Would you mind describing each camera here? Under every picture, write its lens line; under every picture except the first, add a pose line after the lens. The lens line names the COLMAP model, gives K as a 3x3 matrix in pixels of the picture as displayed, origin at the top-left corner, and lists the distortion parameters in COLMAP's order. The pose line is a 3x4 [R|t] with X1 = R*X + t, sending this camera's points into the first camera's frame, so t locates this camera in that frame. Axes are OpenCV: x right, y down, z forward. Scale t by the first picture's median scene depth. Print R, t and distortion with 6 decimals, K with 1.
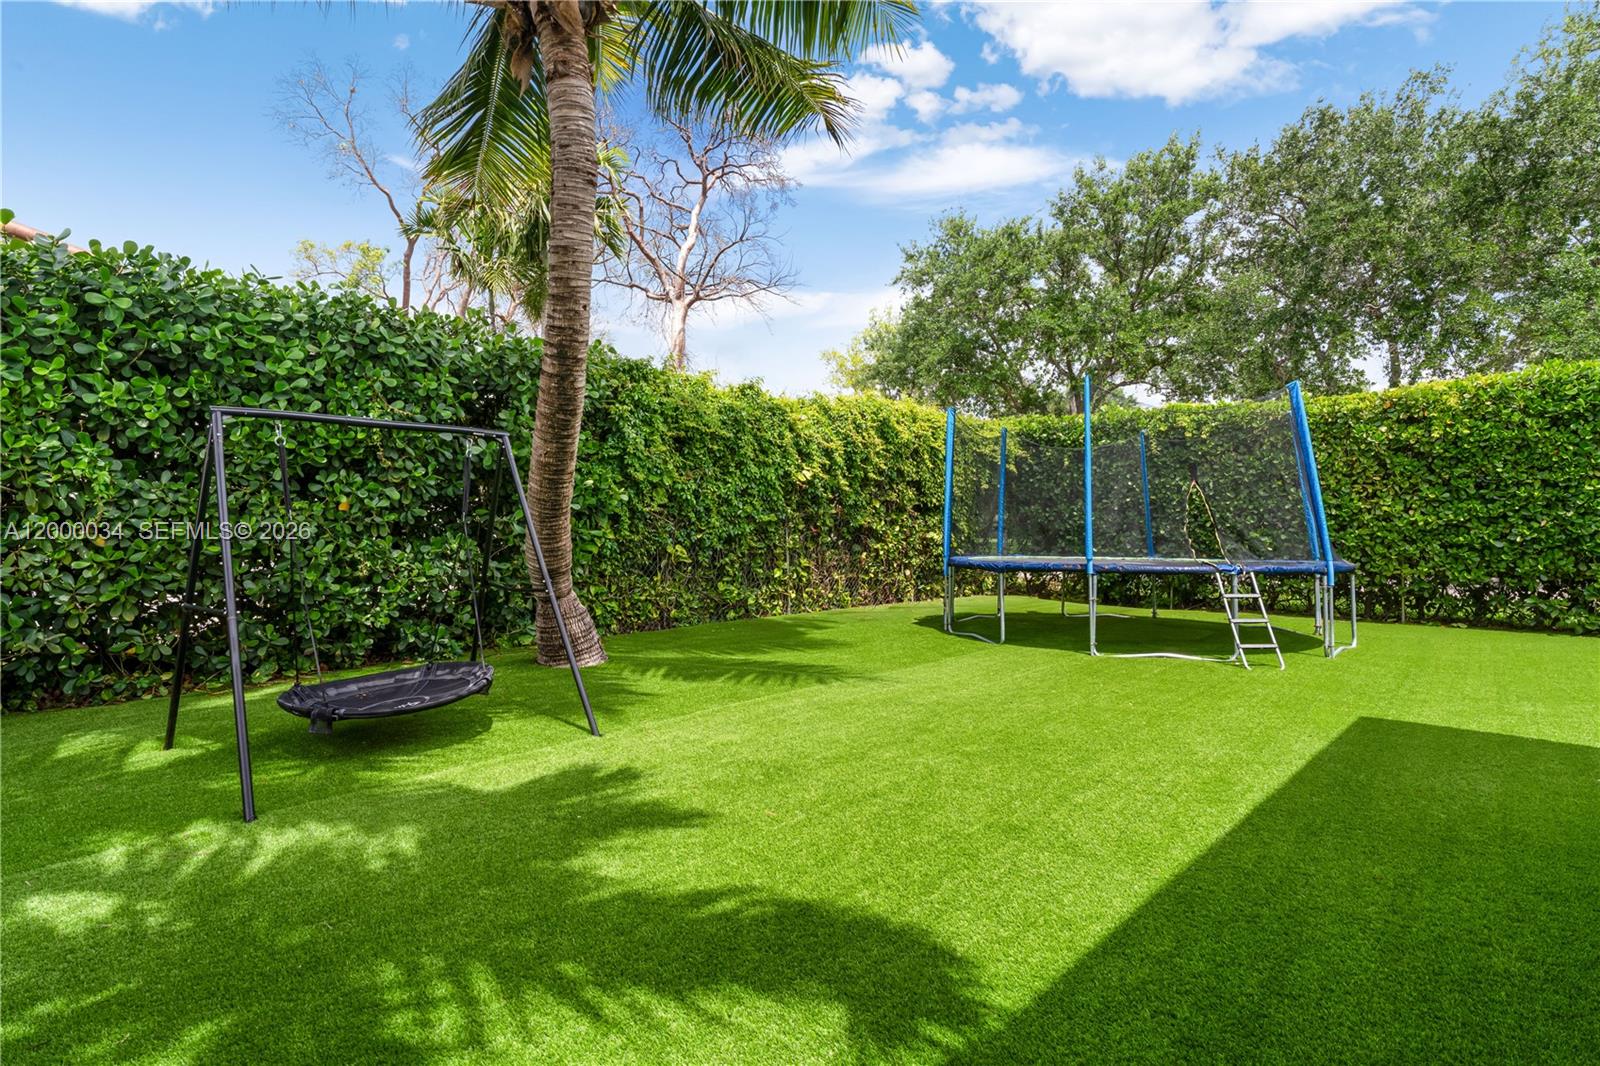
lens RADIAL K [[761.4, 0, 807.1], [0, 761.4, 534.0], [0, 0, 1]] dist [0.002633, 0.000301]
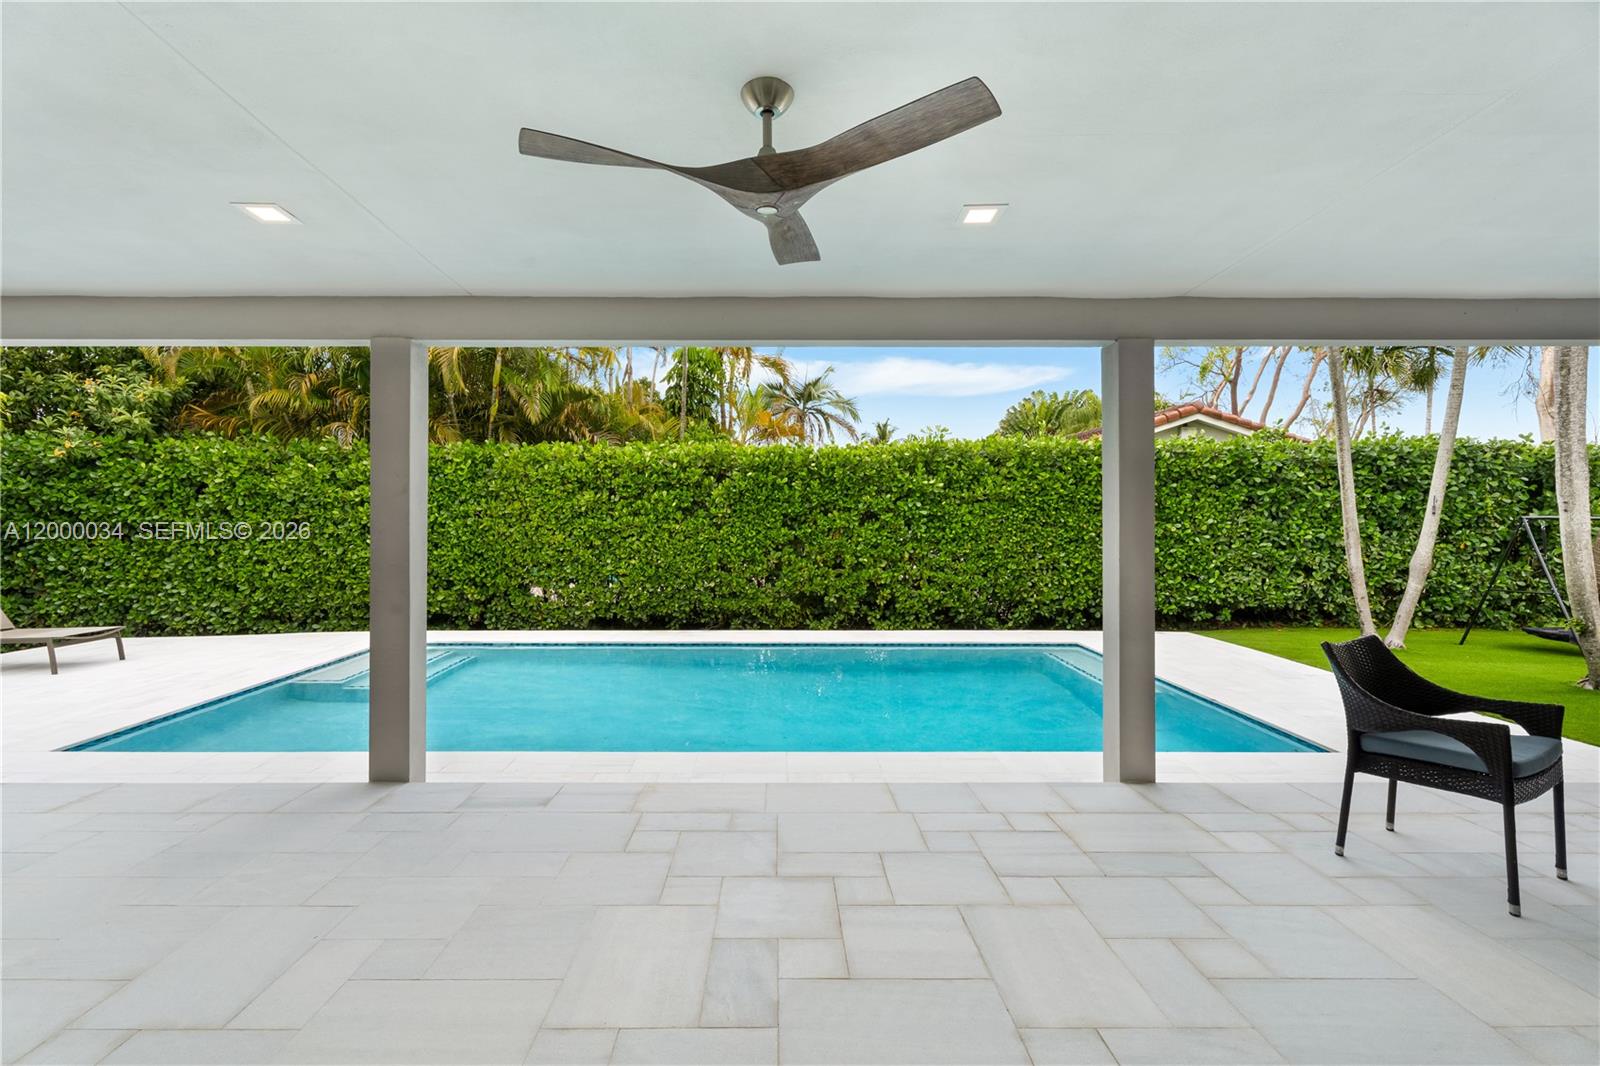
lens RADIAL K [[728.1, 0, 788.3], [0, 728.1, 518.6], [0, 0, 1]] dist [0.003059, -0.000229]
pose [[0.668983, 0.009173, -0.743221, -0.314814], [-0.030216, 0.999433, -0.014864, -0.023227], [0.742663, 0.032401, 0.668881, -1.394015]]
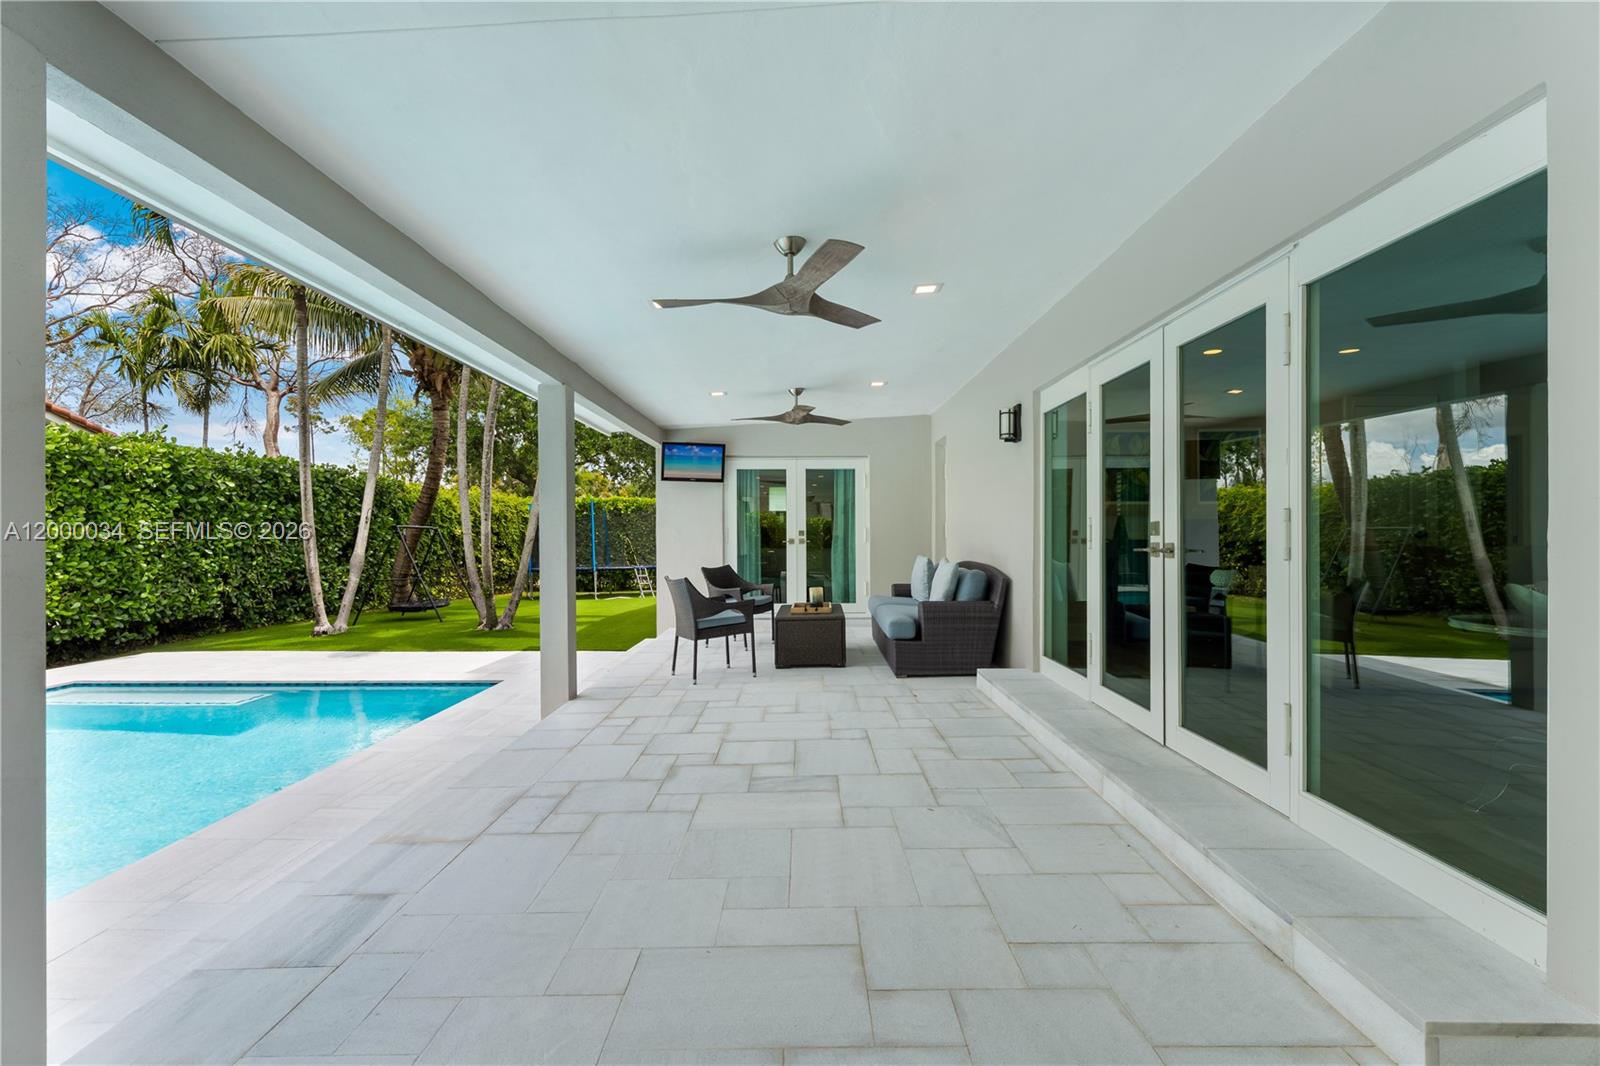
lens RADIAL K [[728.1, 0, 793.1], [0, 728.1, 527.7], [0, 0, 1]] dist [0.003059, -0.000229]
pose [[0.758061, 0.007287, 0.652143, -0.856123], [0.022276, 0.999065, -0.037057, 0.009492], [-0.651803, 0.042619, 0.757190, -1.571524]]
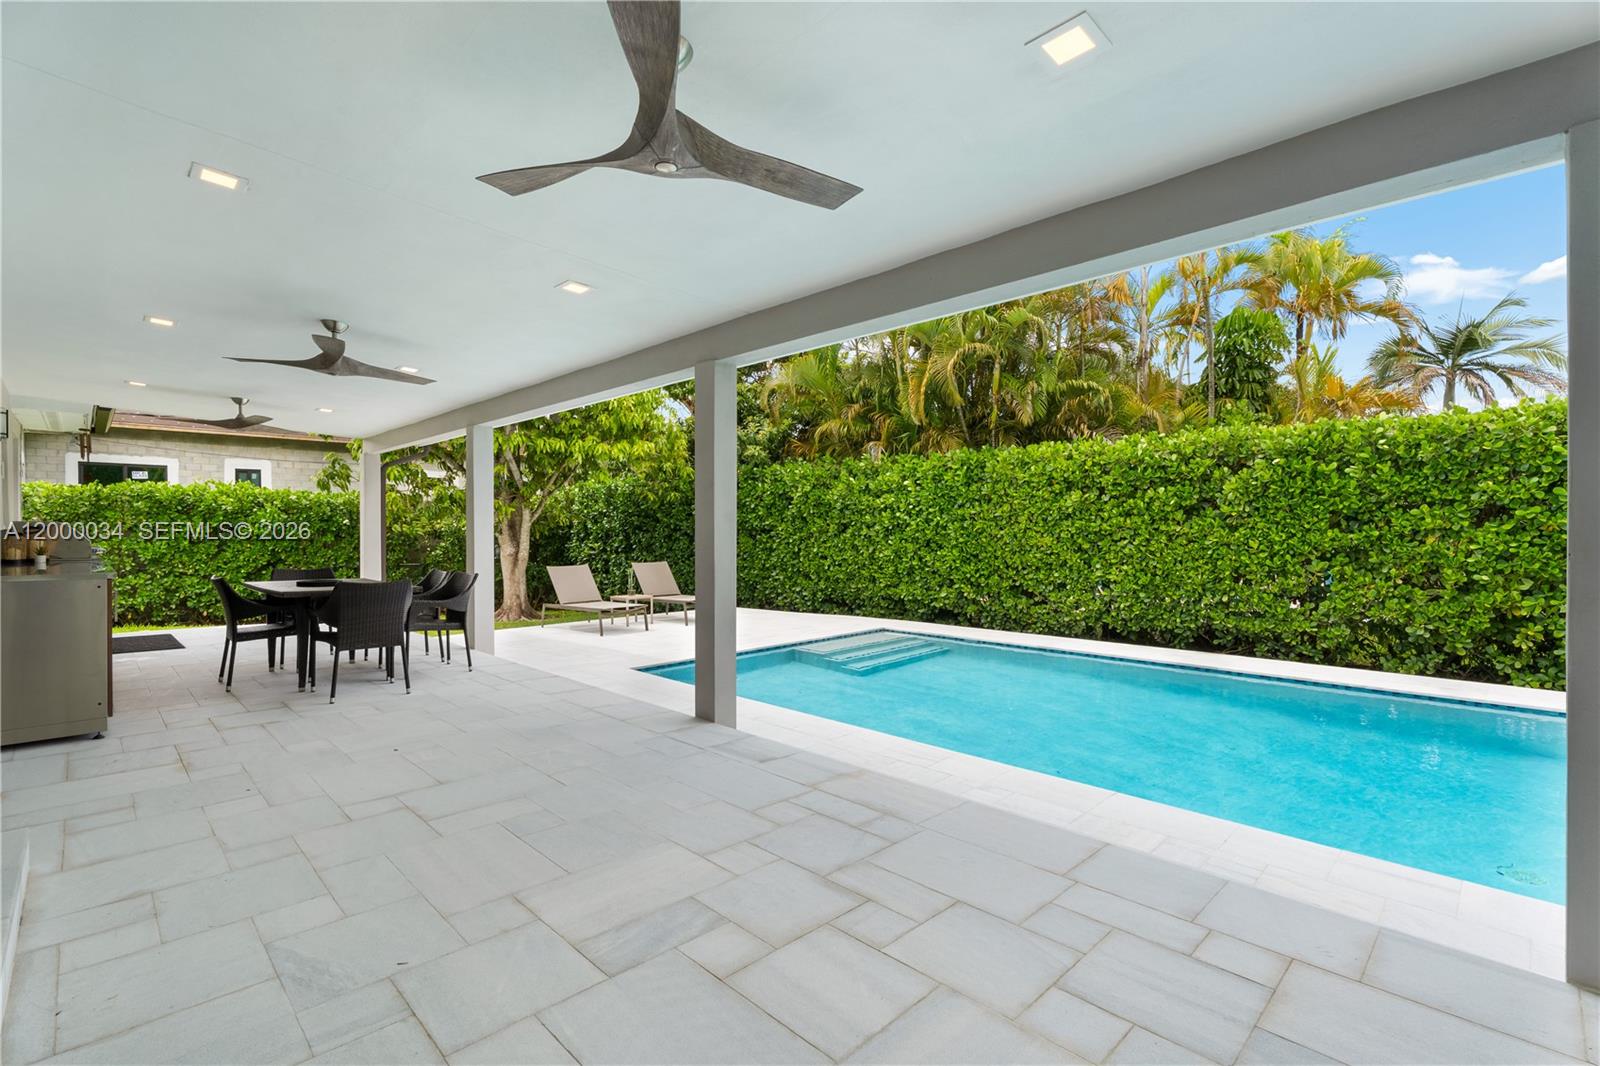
lens RADIAL K [[728.1, 0, 791.3], [0, 728.1, 534.1], [0, 0, 1]] dist [0.003059, -0.000229]
pose [[-0.070778, 0.014009, -0.997394, -0.252198], [-0.030129, 0.999415, 0.016176, -0.011709], [0.997037, 0.031195, -0.070314, -1.132768]]
